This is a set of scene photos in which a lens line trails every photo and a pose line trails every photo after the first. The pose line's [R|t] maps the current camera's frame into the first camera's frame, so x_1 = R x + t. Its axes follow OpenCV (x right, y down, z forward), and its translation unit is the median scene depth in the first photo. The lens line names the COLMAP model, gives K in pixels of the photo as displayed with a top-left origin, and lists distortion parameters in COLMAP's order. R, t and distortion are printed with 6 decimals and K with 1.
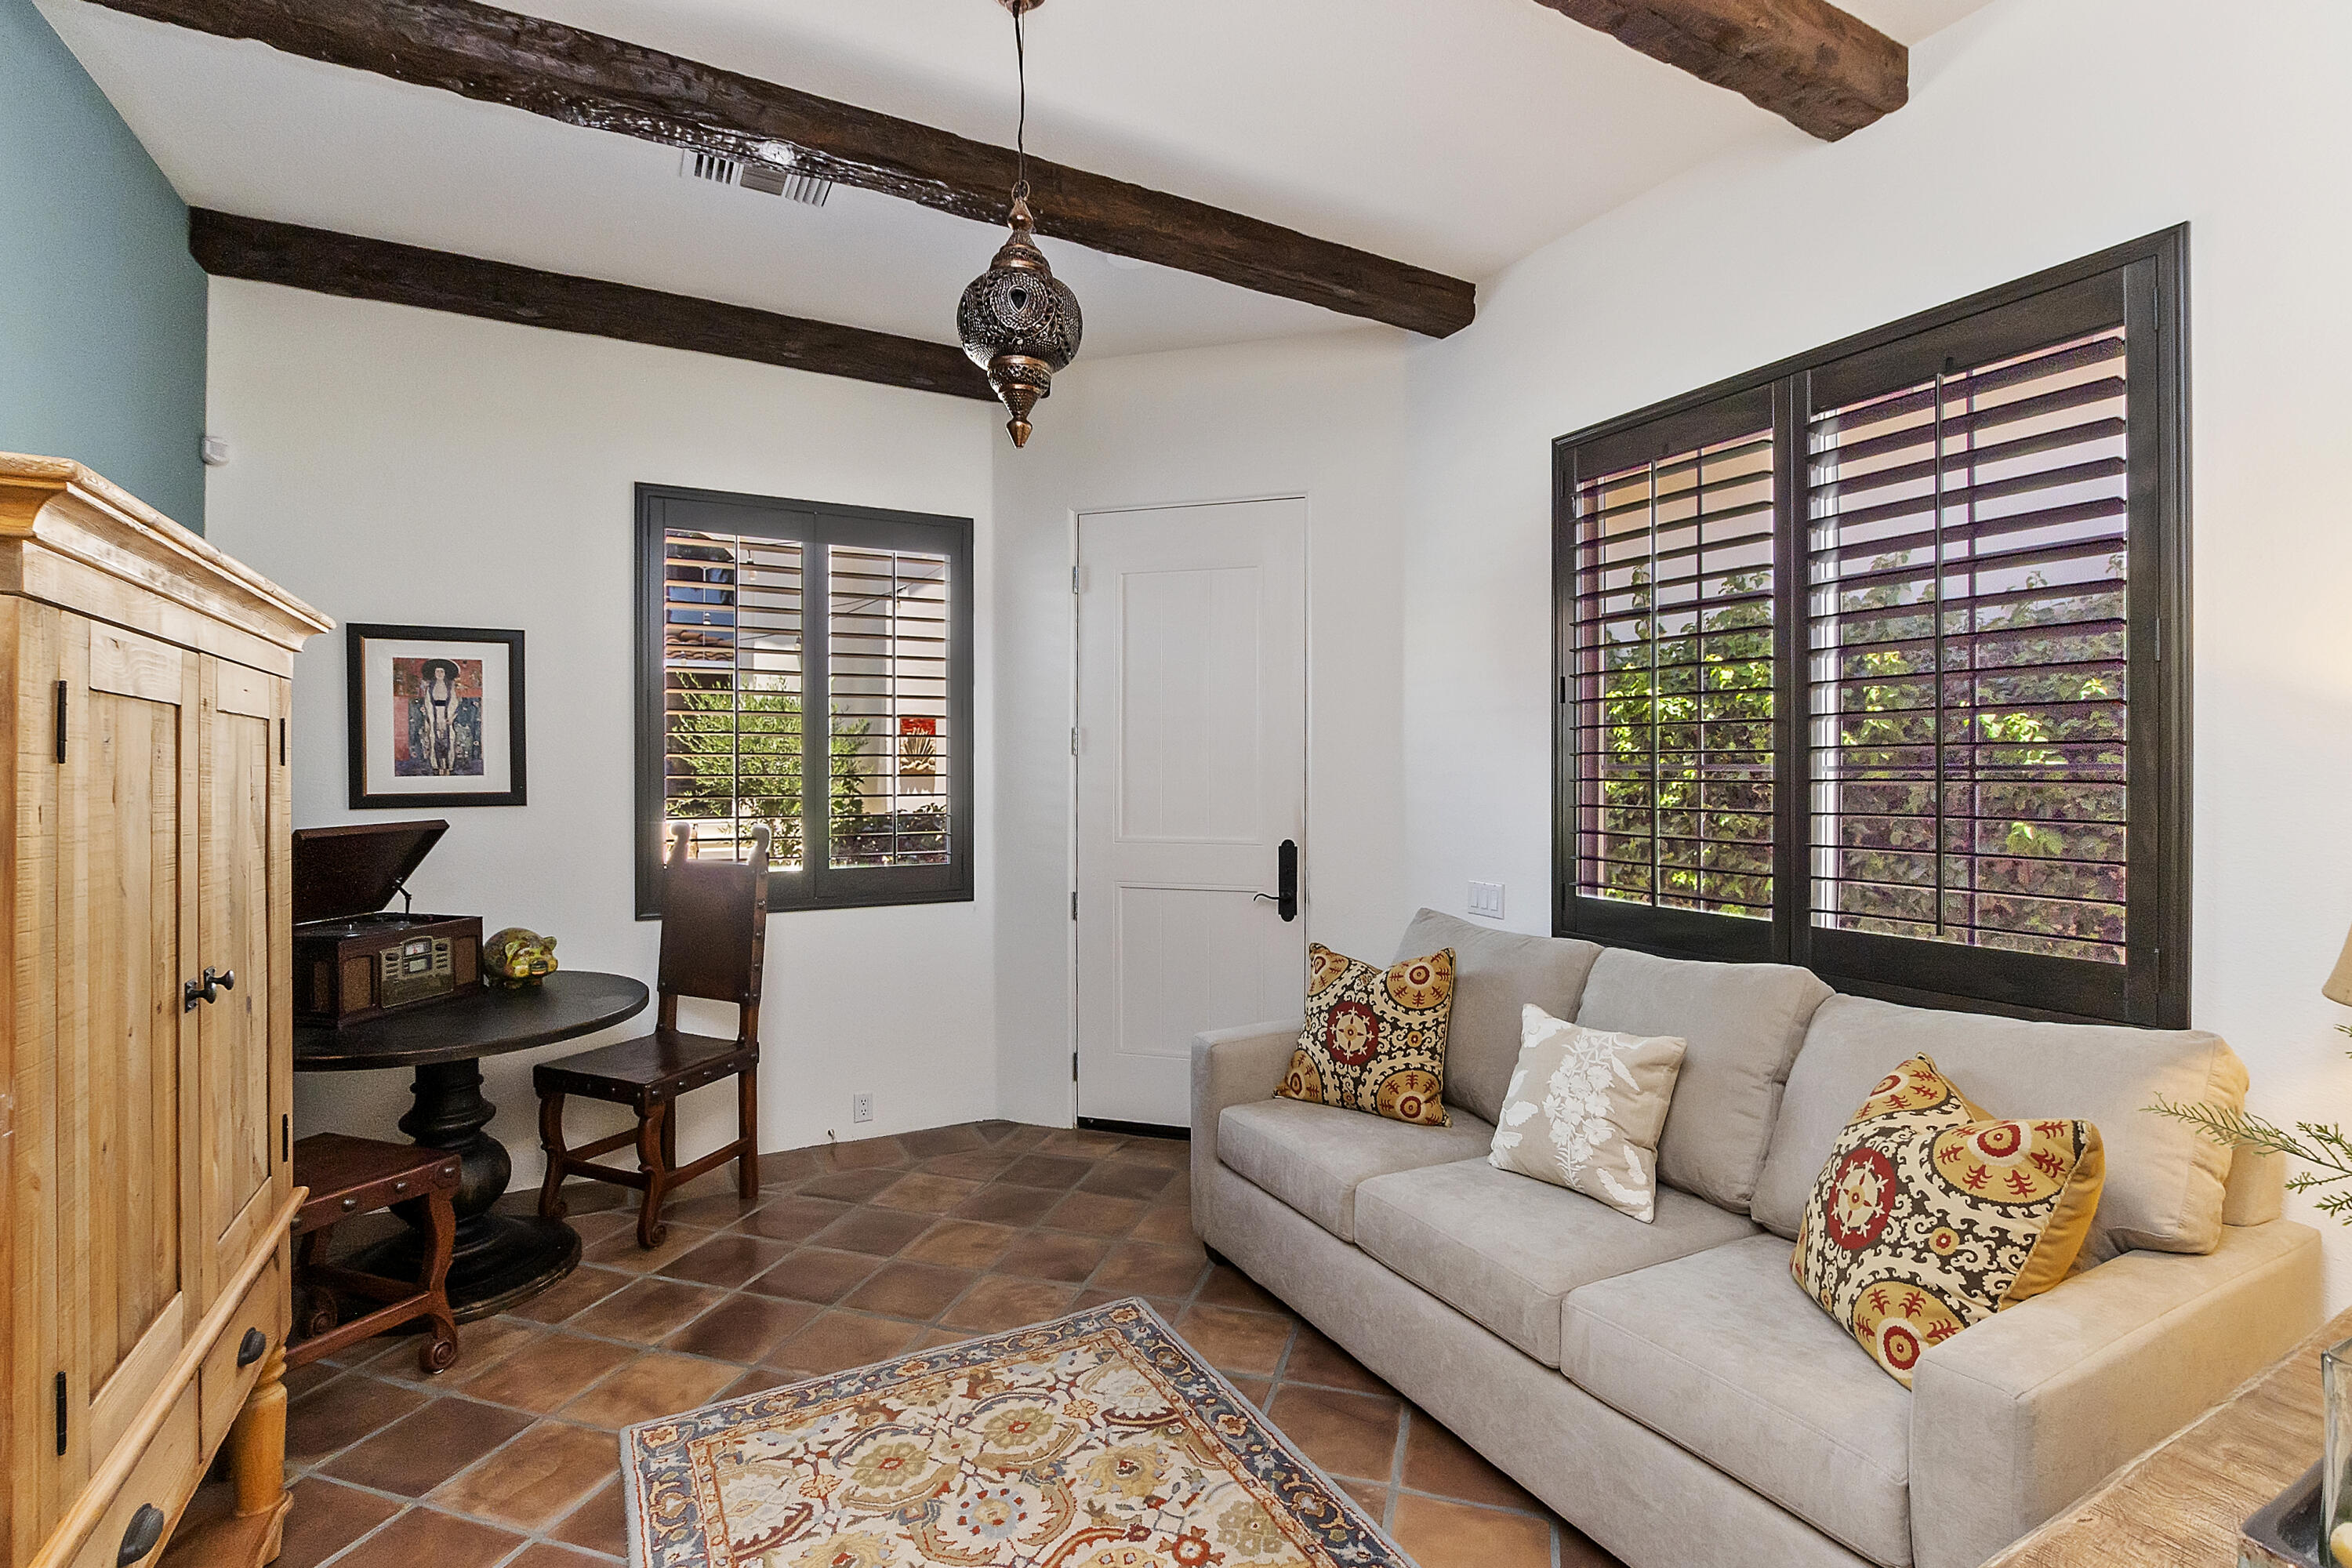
lens RADIAL K [[1100.8, 0, 1180.3], [0, 1100.8, 760.7], [0, 0, 1]] dist [-0.001504, 0.000025]
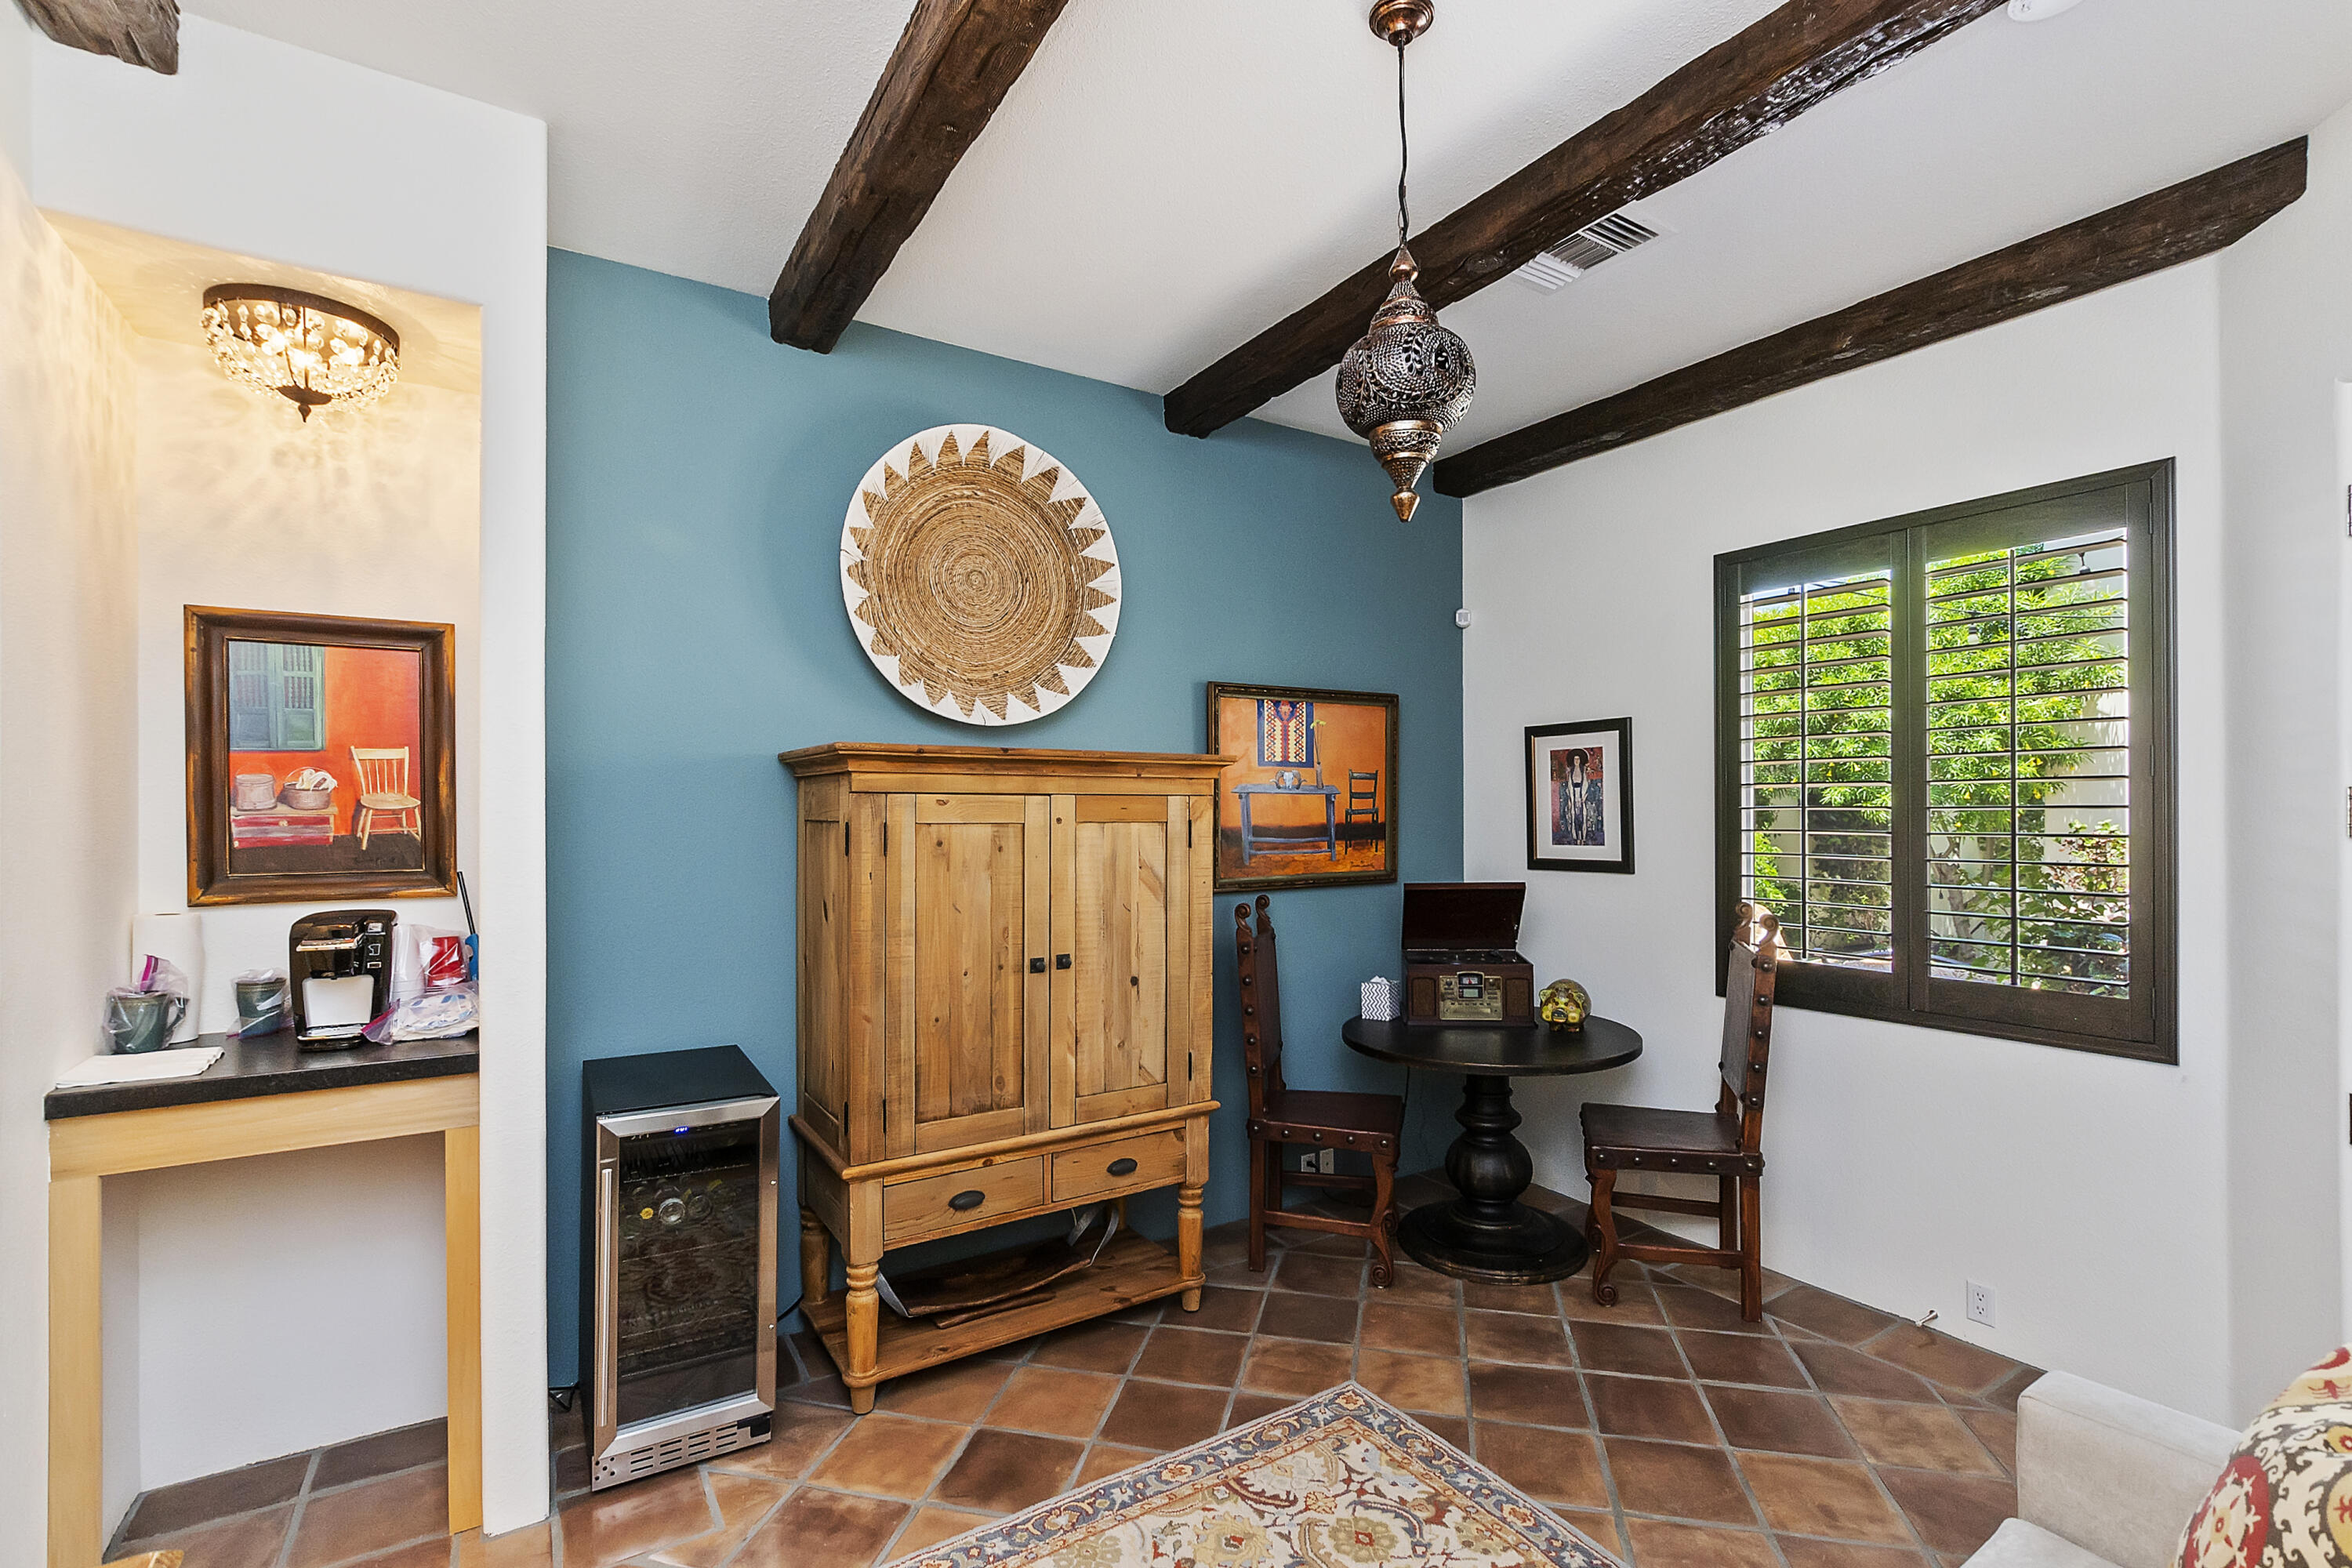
lens RADIAL K [[1063.9, 0, 1184.2], [0, 1063.9, 800.2], [0, 0, 1]] dist [-0.005880, 0.000072]
pose [[0.070245, -0.006907, -0.997506, 0.470326], [0.011870, 0.999911, -0.006088, -0.034234], [0.997459, -0.011412, 0.070320, 0.496150]]
